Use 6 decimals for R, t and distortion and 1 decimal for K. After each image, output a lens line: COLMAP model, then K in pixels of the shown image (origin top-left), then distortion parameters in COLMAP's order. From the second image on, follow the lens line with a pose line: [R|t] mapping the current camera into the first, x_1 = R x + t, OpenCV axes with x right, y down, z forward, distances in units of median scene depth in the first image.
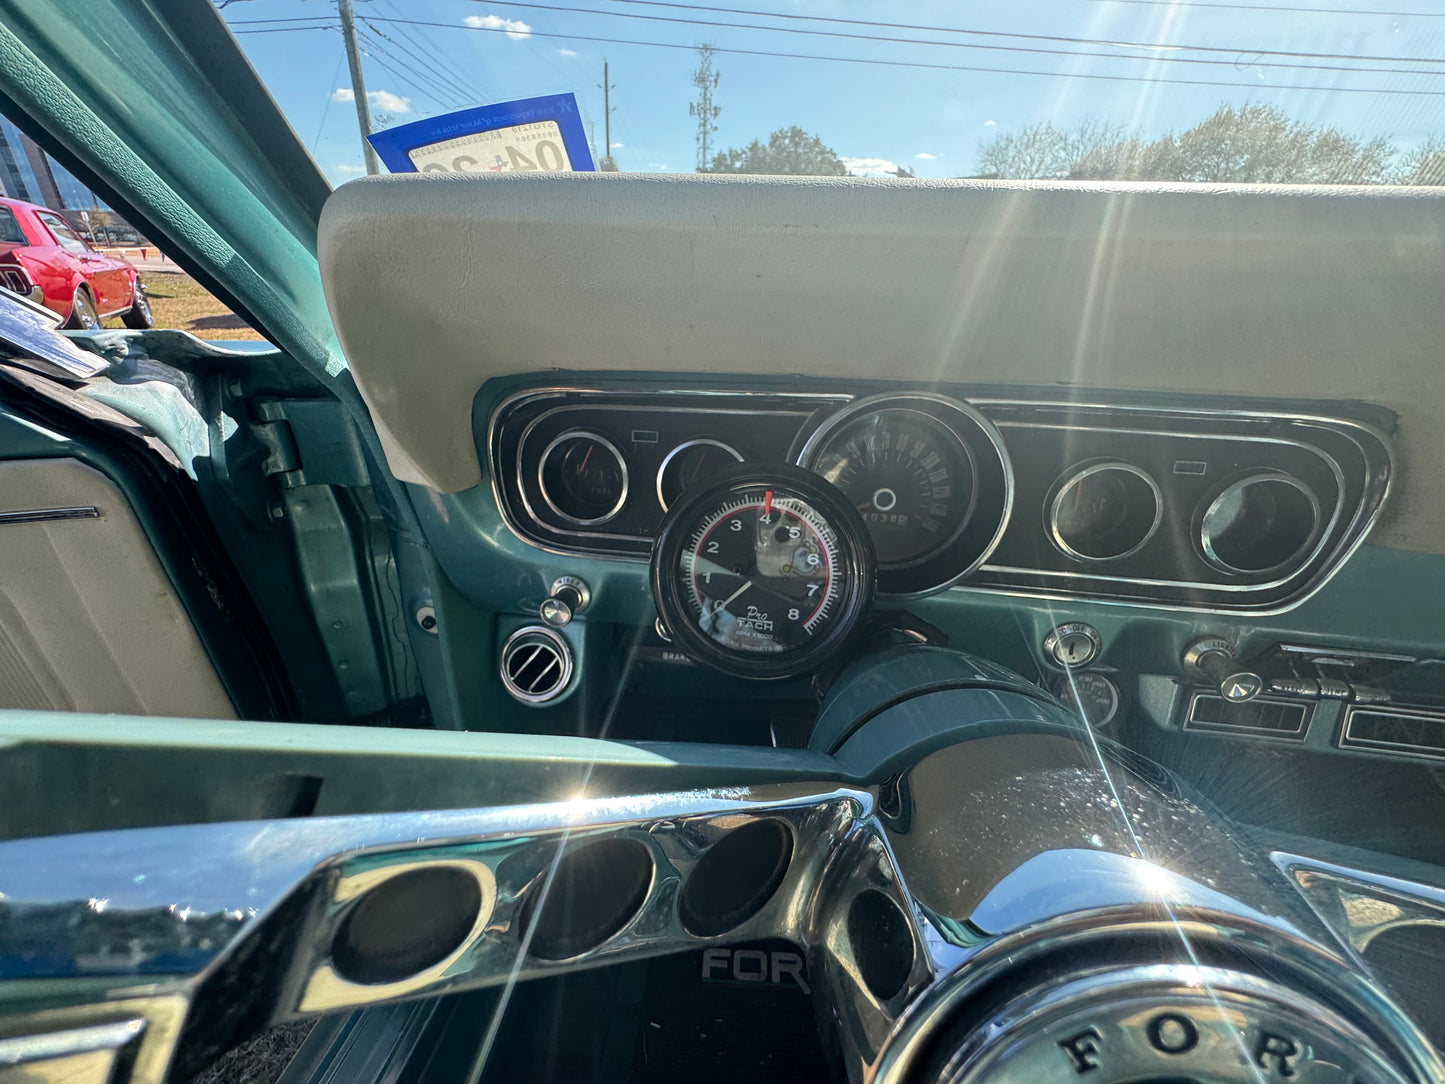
lens RADIAL K [[573.1, 0, 722.0], [0, 573.1, 532.6], [0, 0, 1]] dist [-0.000692, -0.000327]
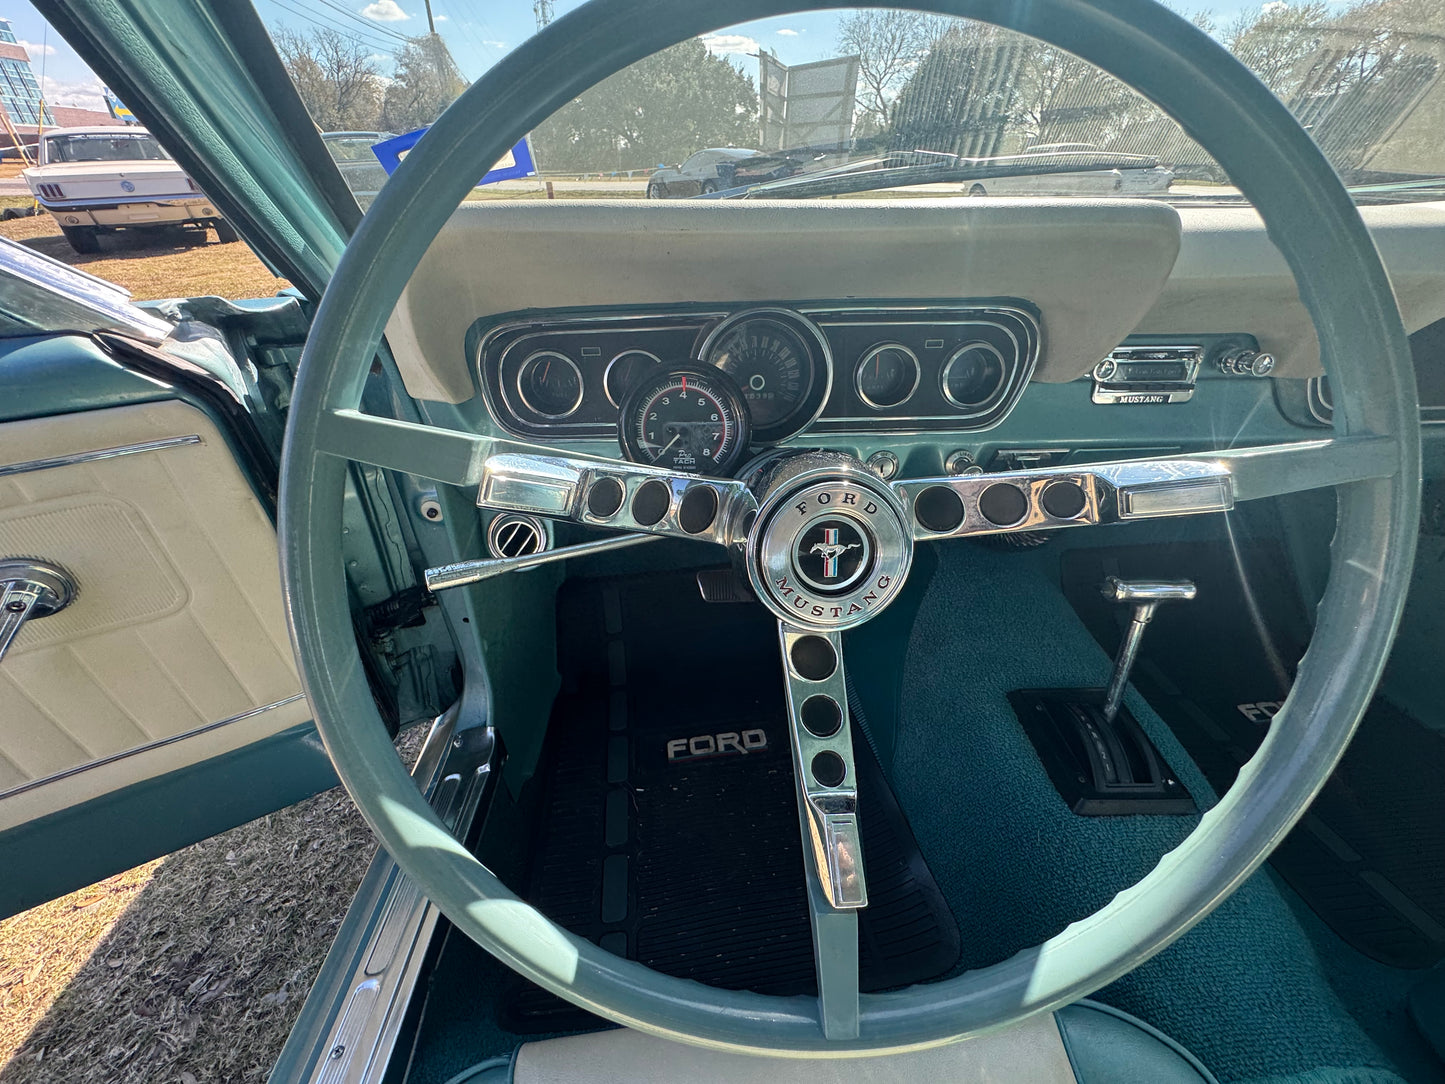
lens RADIAL K [[573.1, 0, 722.0], [0, 573.1, 532.6], [0, 0, 1]] dist [-0.000692, -0.000327]
pose [[0.979501, -0.129069, 0.154657, -0.093047], [0.106427, 0.983441, 0.146688, 0.103538], [-0.171029, -0.127221, 0.977018, -0.522194]]
